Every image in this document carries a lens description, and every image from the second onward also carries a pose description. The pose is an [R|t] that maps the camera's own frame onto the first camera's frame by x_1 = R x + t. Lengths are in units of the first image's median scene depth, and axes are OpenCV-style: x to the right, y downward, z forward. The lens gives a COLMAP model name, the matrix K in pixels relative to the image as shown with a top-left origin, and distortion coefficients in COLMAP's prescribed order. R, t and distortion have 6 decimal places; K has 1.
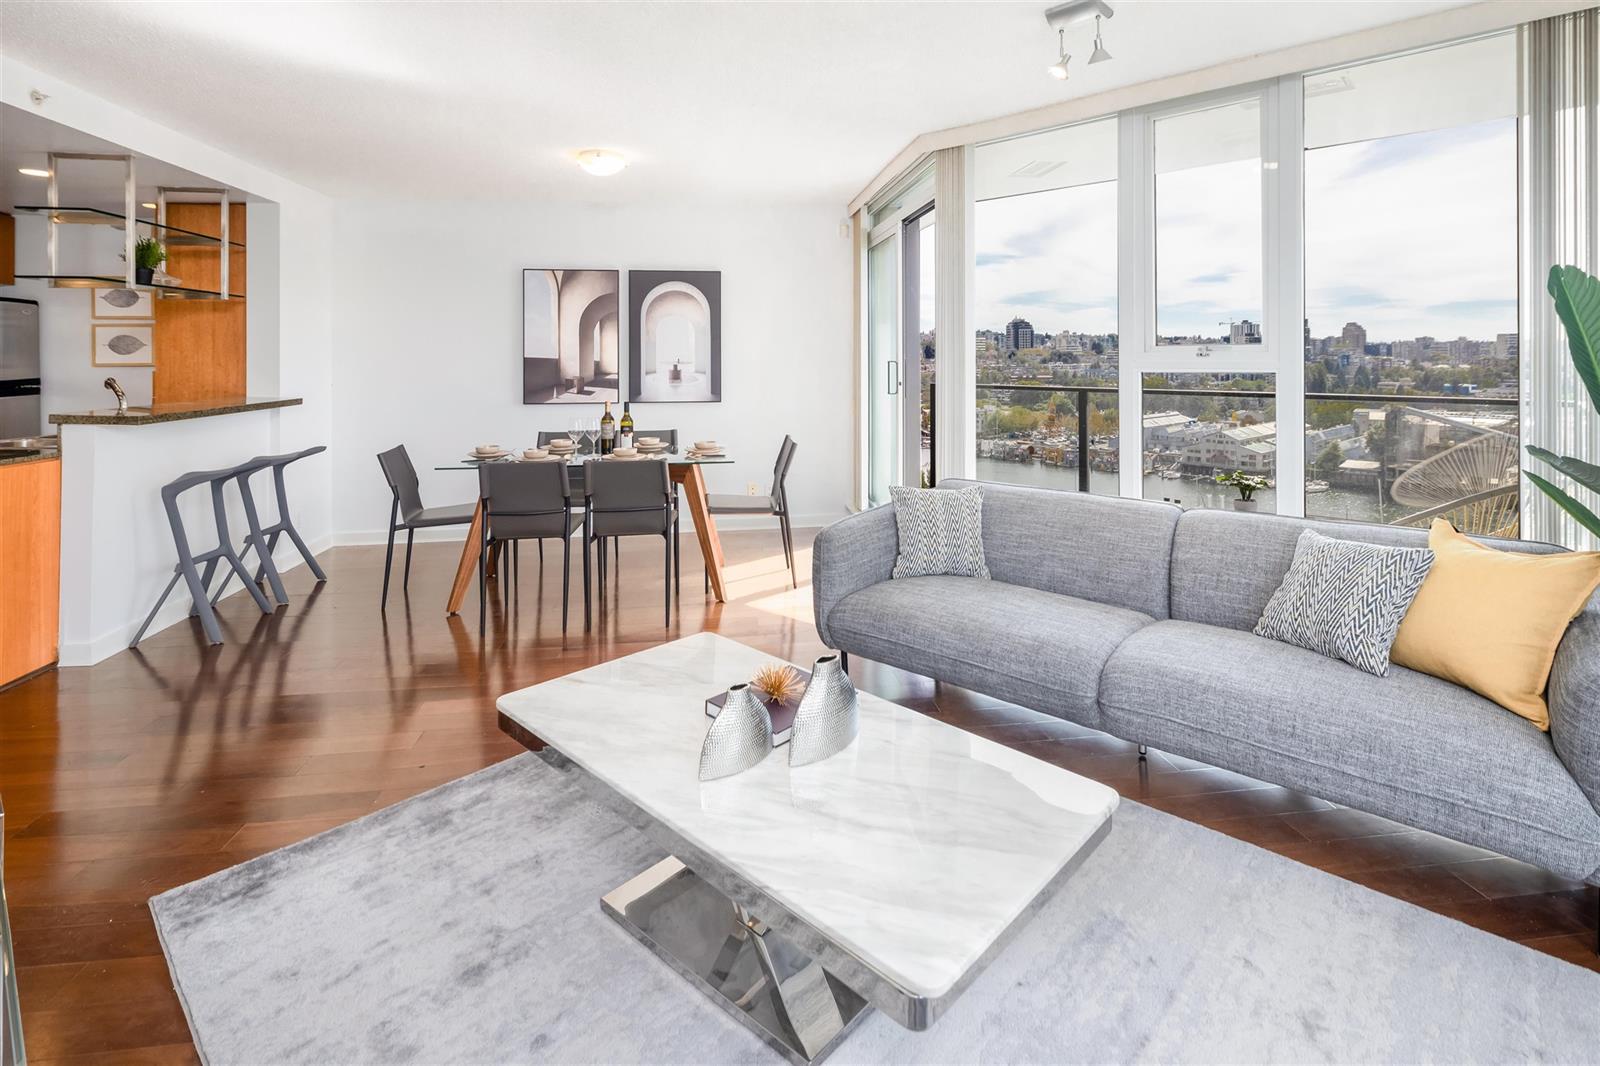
lens RADIAL K [[778.1, 0, 799.1], [0, 778.1, 355.2], [0, 0, 1]] dist [0.003594, -0.001267]
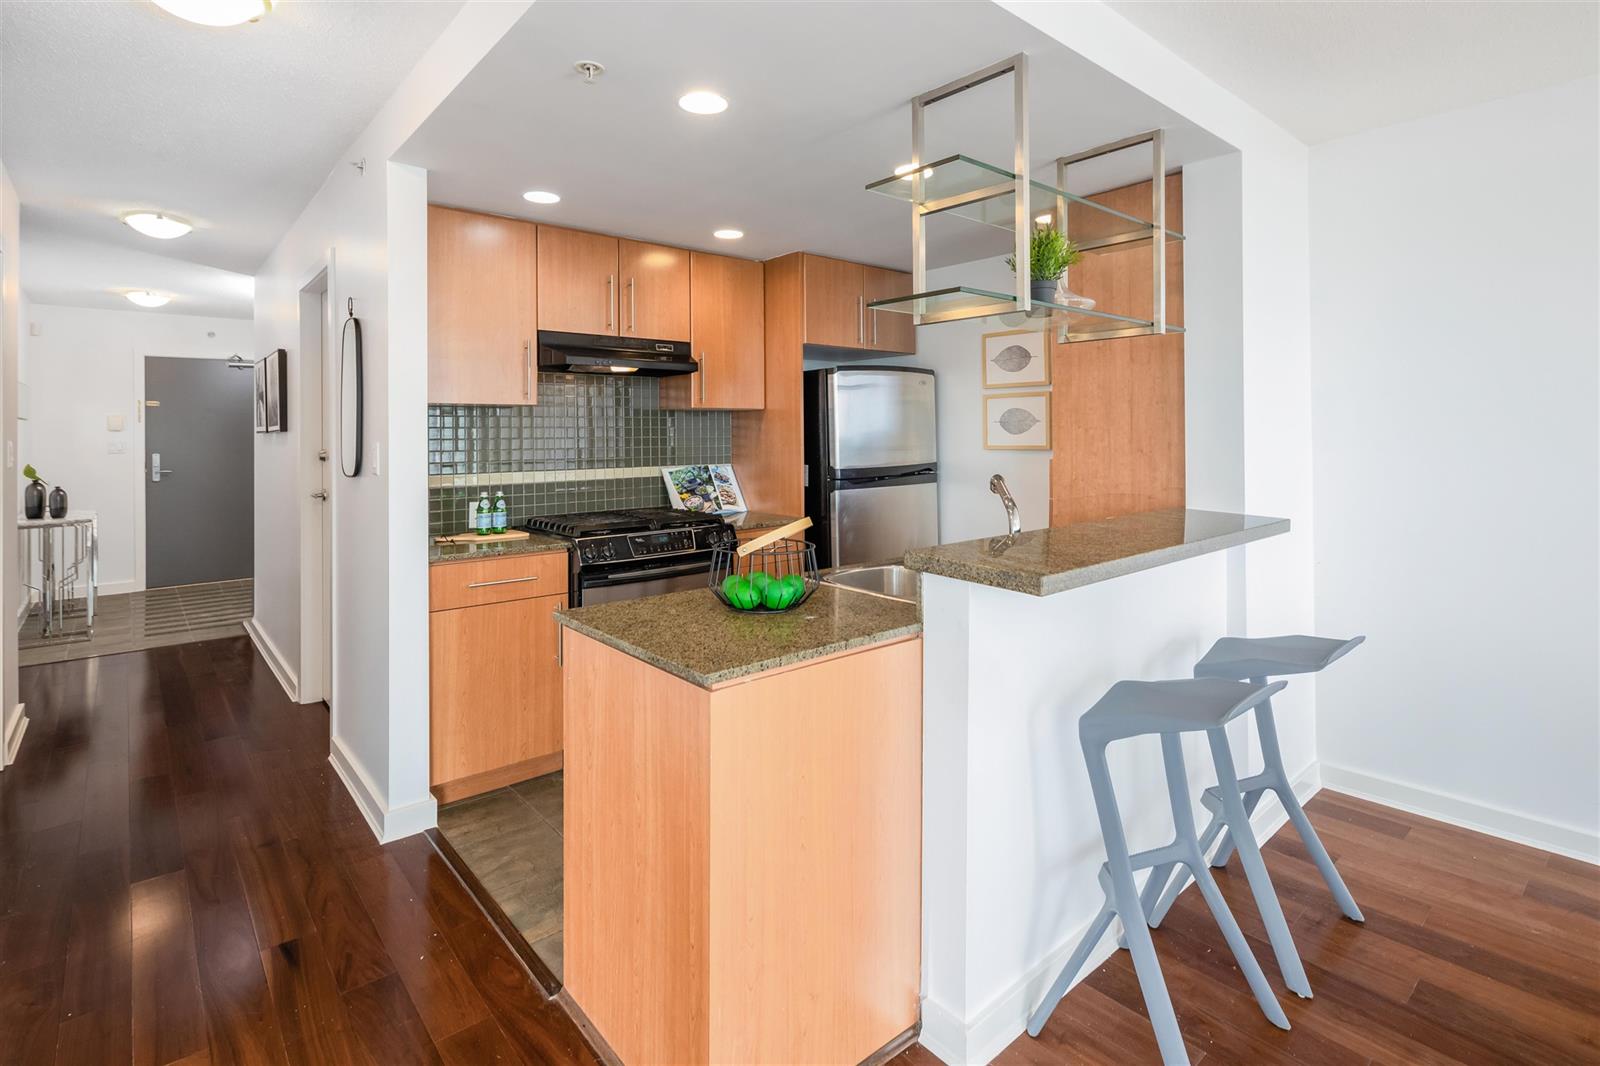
lens RADIAL K [[778.9, 0, 795.3], [0, 778.9, 428.8], [0, 0, 1]] dist [0.002392, -0.000864]
pose [[0.547979, -0.007990, -0.836454, -0.355537], [0.005711, 0.999967, -0.005811, -0.002809], [0.836473, -0.001592, 0.548006, 0.412050]]
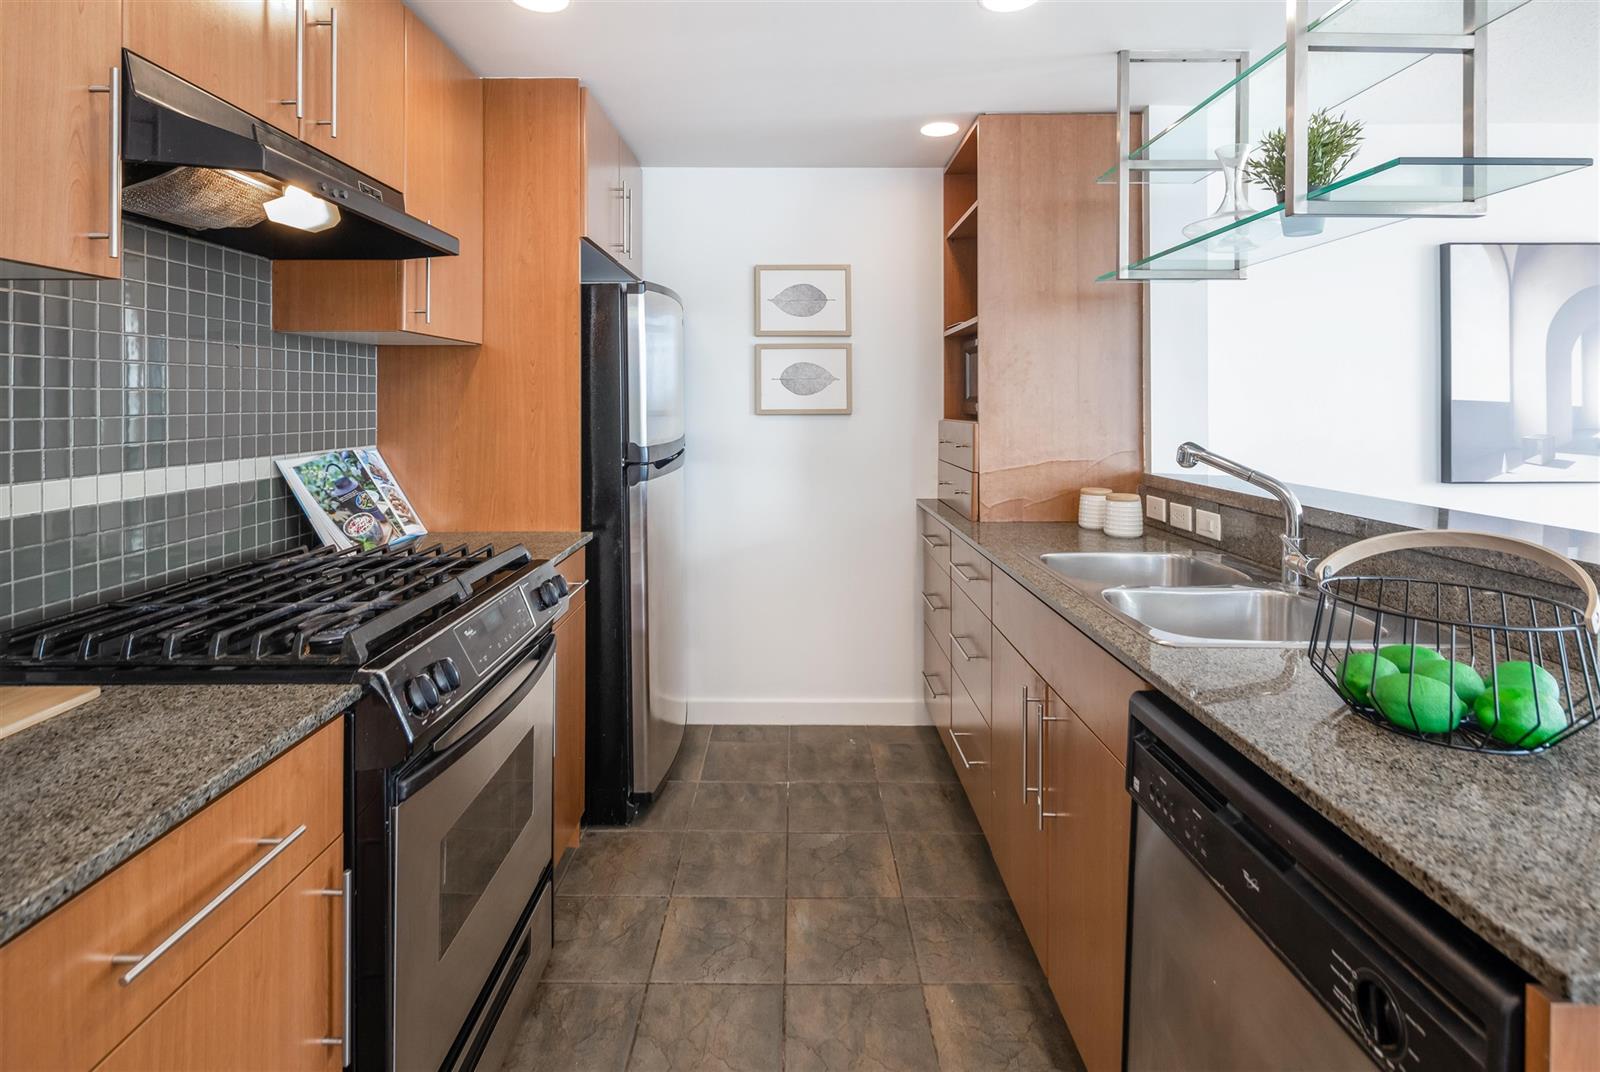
lens RADIAL K [[779.5, 0, 797.5], [0, 779.5, 395.1], [0, 0, 1]] dist [0.001704, -0.001088]
pose [[0.992779, 0.000146, -0.119956, -0.807404], [-0.001279, 0.999955, -0.009369, 0.005135], [0.119949, 0.009454, 0.992735, 0.405192]]
